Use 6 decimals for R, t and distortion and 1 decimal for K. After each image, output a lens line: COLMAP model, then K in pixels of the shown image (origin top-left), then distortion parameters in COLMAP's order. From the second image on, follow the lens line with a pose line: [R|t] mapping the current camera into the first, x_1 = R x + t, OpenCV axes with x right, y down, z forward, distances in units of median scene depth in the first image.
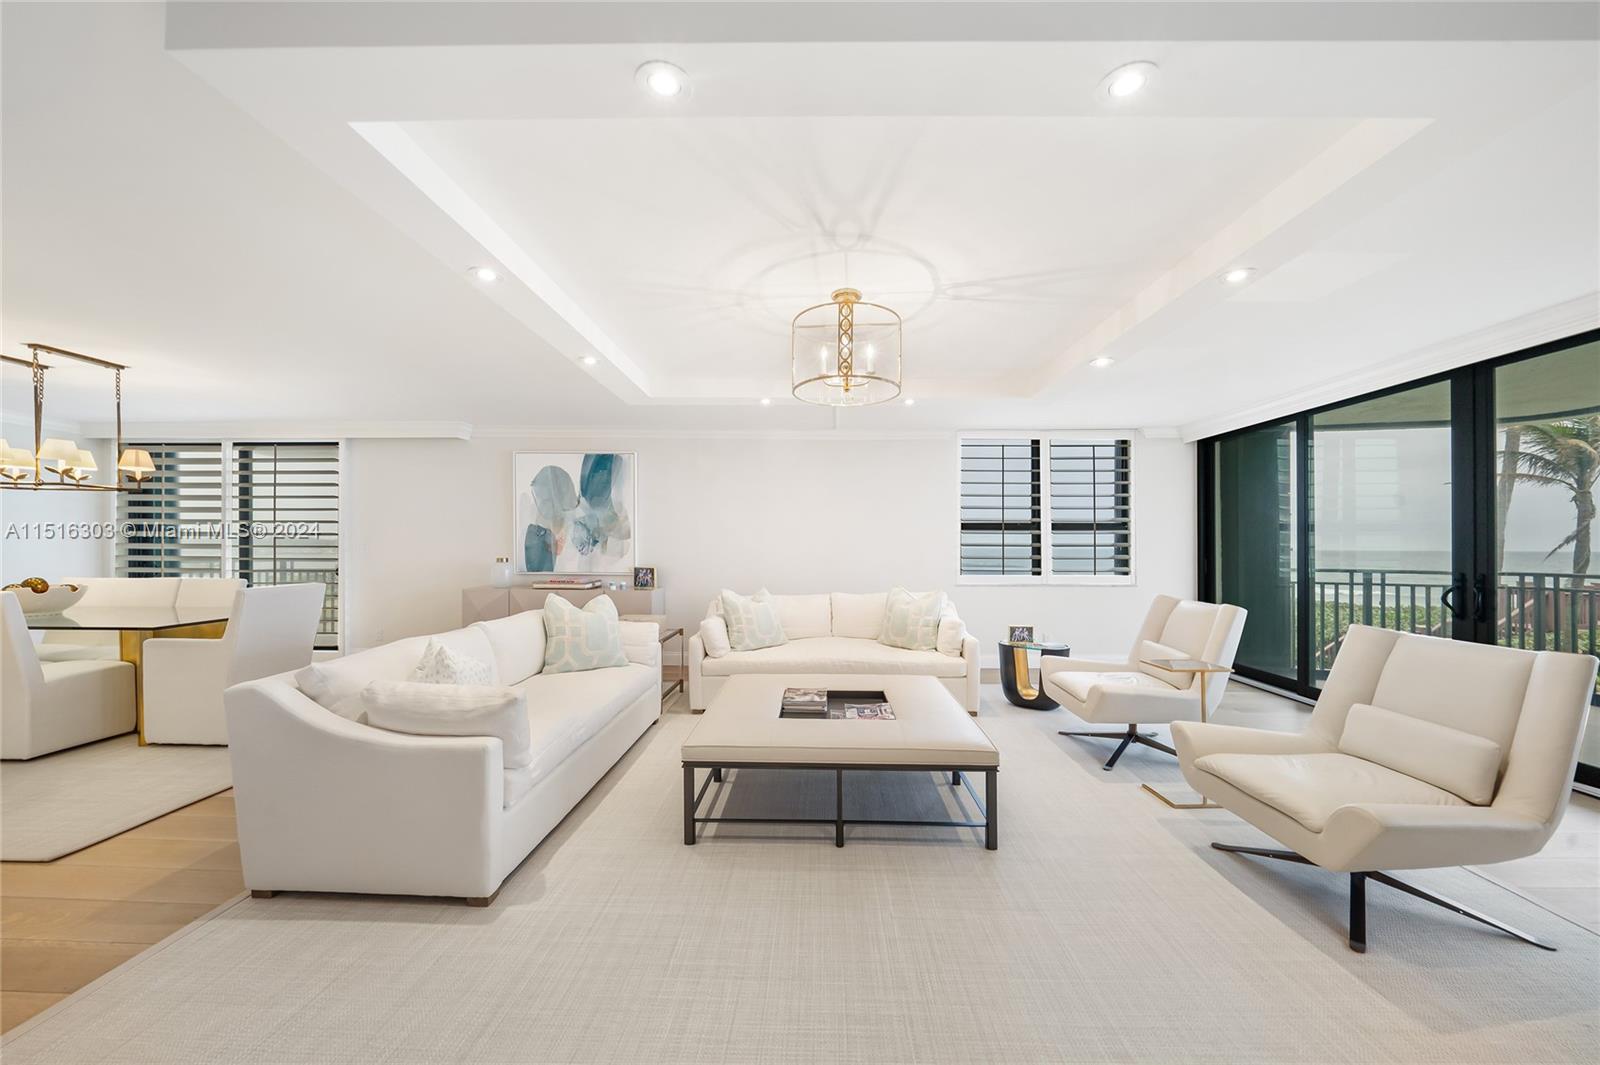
lens RADIAL K [[583.3, 0, 806.7], [0, 583.3, 543.5], [0, 0, 1]] dist [-0.009189, -0.000131]
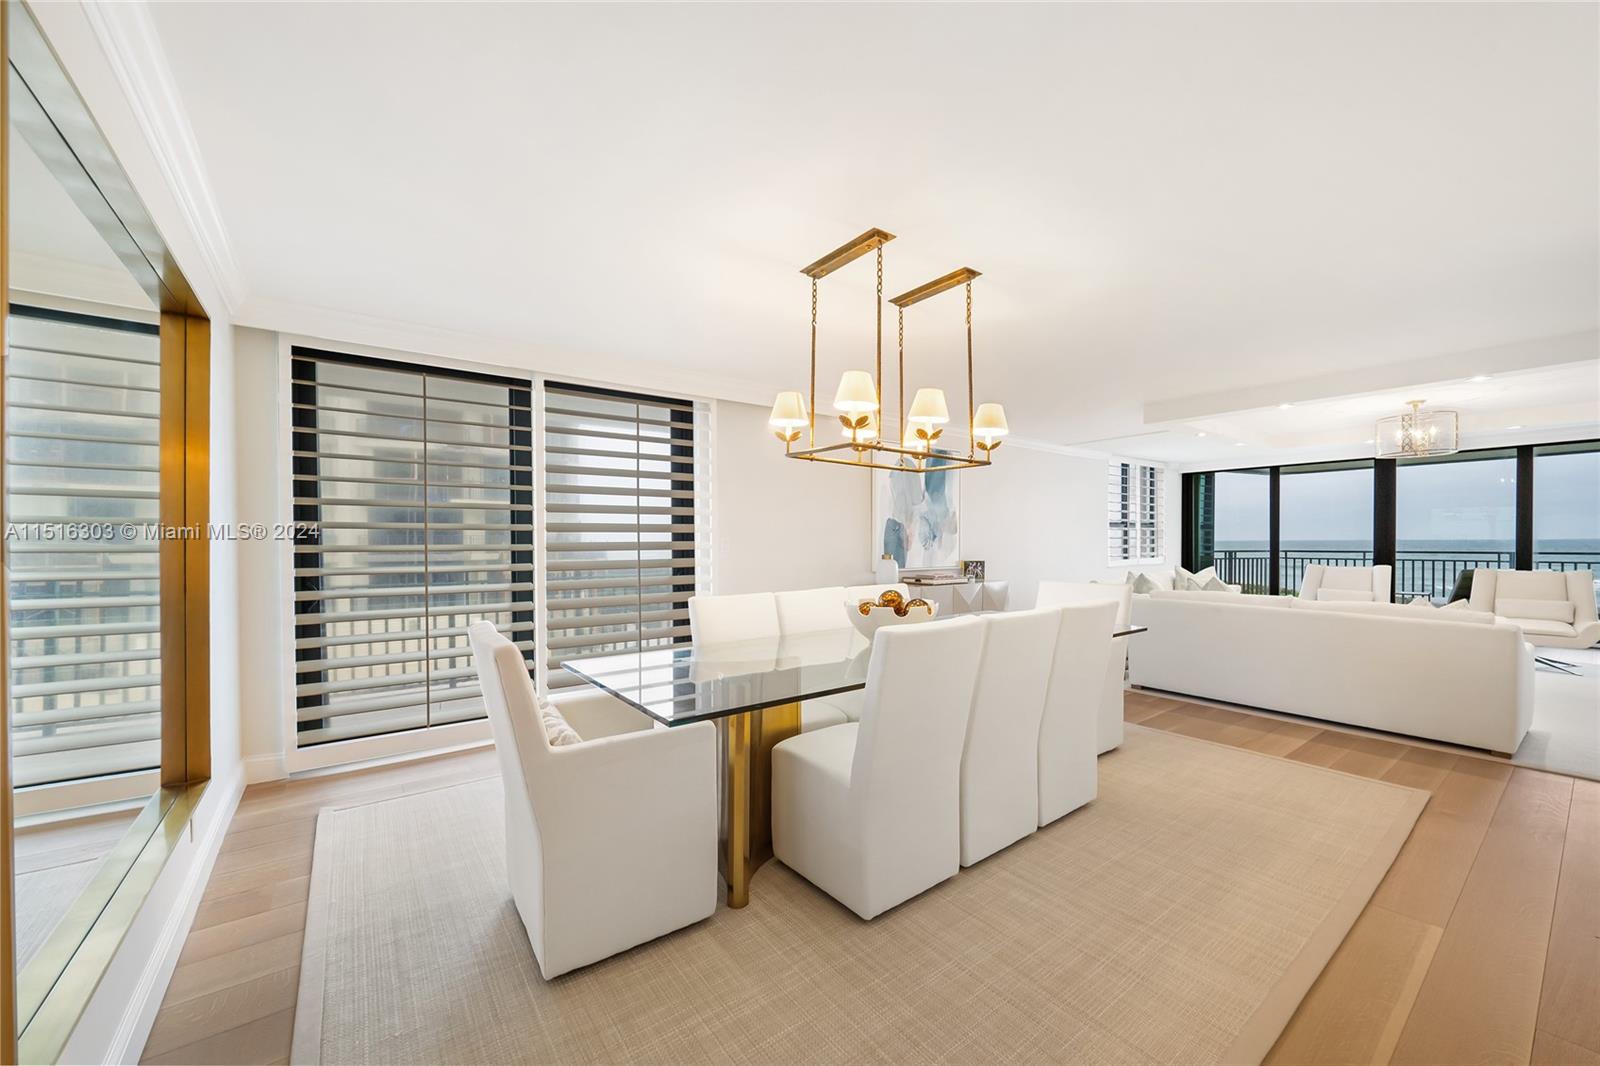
lens RADIAL K [[623.5, 0, 802.0], [0, 623.5, 543.0], [0, 0, 1]] dist [-0.000548, 0.000021]
pose [[0.789807, -0.010322, 0.613269, -1.205476], [0.008423, 0.999947, 0.005982, -0.000441], [-0.613298, 0.000441, 0.789851, 0.290147]]
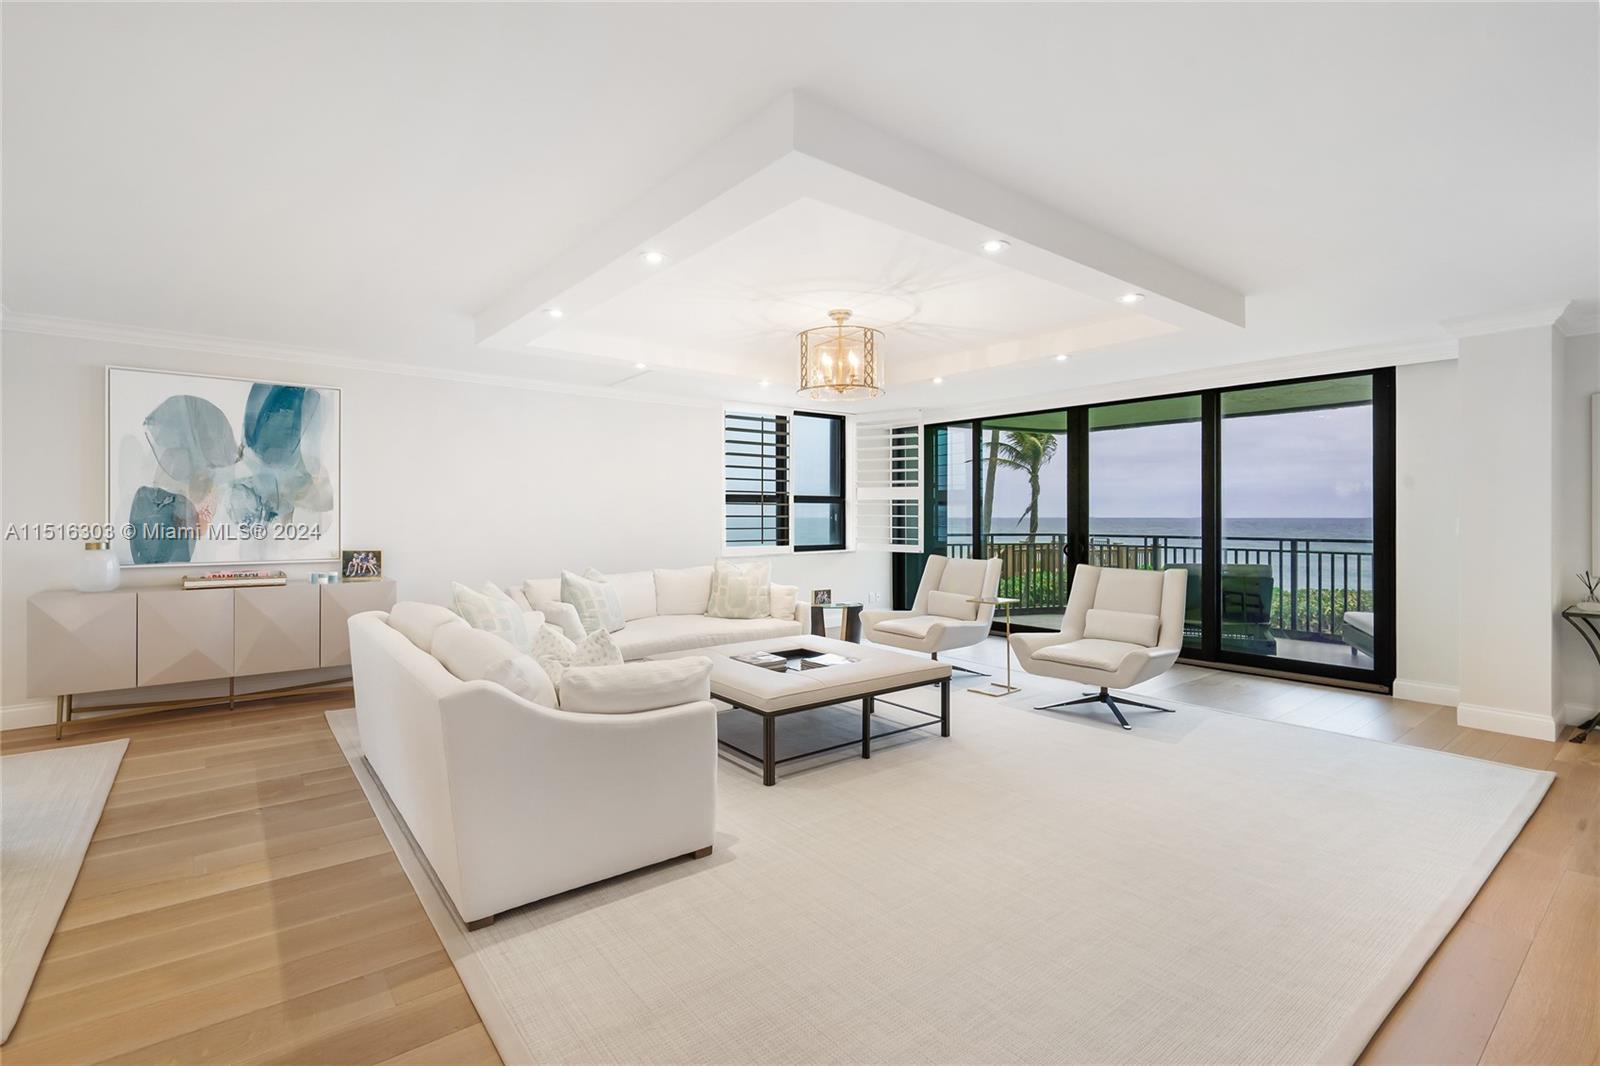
lens RADIAL K [[747.8, 0, 819.0], [0, 747.8, 511.1], [0, 0, 1]] dist [-0.005106, -0.000892]
pose [[0.759280, -0.000145, 0.650764, -0.443844], [0.000647, 1.000000, -0.000531, -0.006425], [-0.650763, 0.000824, 0.759280, -0.067822]]
